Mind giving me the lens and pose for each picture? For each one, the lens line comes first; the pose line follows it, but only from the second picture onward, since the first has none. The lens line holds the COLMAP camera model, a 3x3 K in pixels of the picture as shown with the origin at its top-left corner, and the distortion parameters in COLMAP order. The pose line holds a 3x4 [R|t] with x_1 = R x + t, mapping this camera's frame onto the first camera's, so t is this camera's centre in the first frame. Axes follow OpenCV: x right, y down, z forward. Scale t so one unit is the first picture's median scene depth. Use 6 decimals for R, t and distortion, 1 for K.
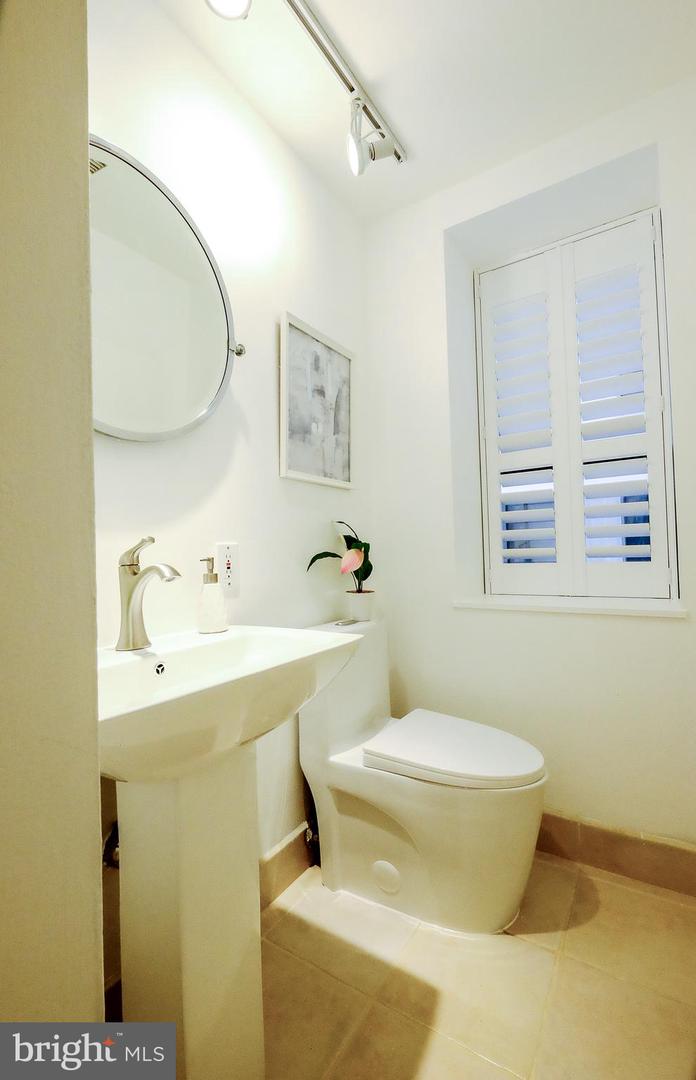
lens RADIAL K [[472.3, 0, 355.3], [0, 472.3, 539.0], [0, 0, 1]] dist [-0.009877, 0.000495]
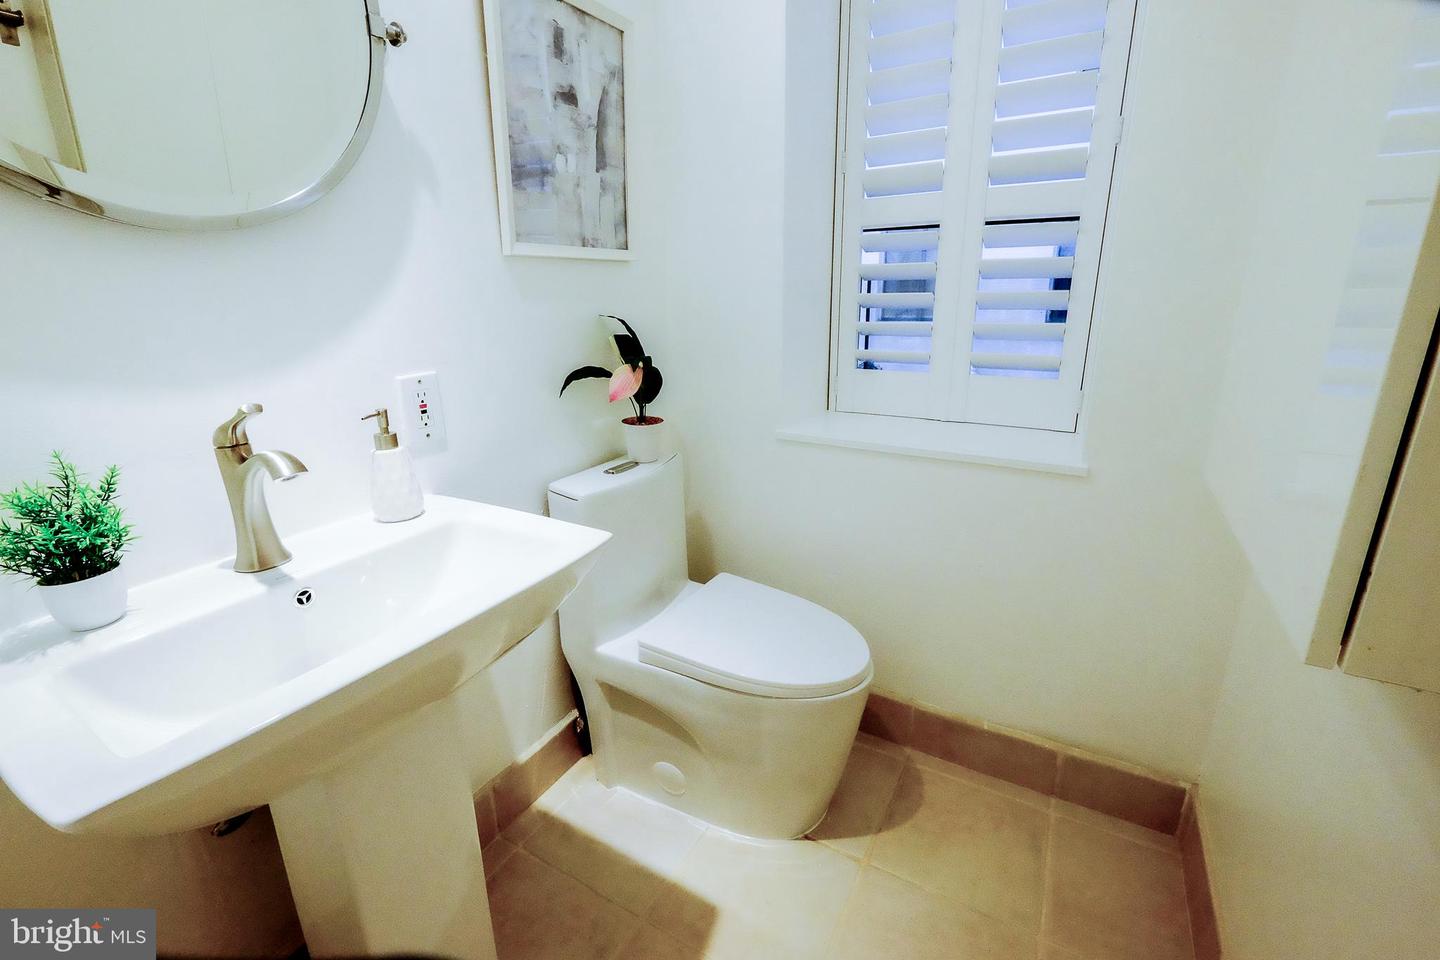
lens RADIAL K [[627.1, 0, 717.6], [0, 627.1, 462.7], [0, 0, 1]] dist [-0.006842, -0.000458]
pose [[0.999247, -0.000323, 0.038800, 0.099508], [-0.011226, 0.954792, 0.297063, -0.123101], [-0.037142, -0.297275, 0.954069, 0.108733]]
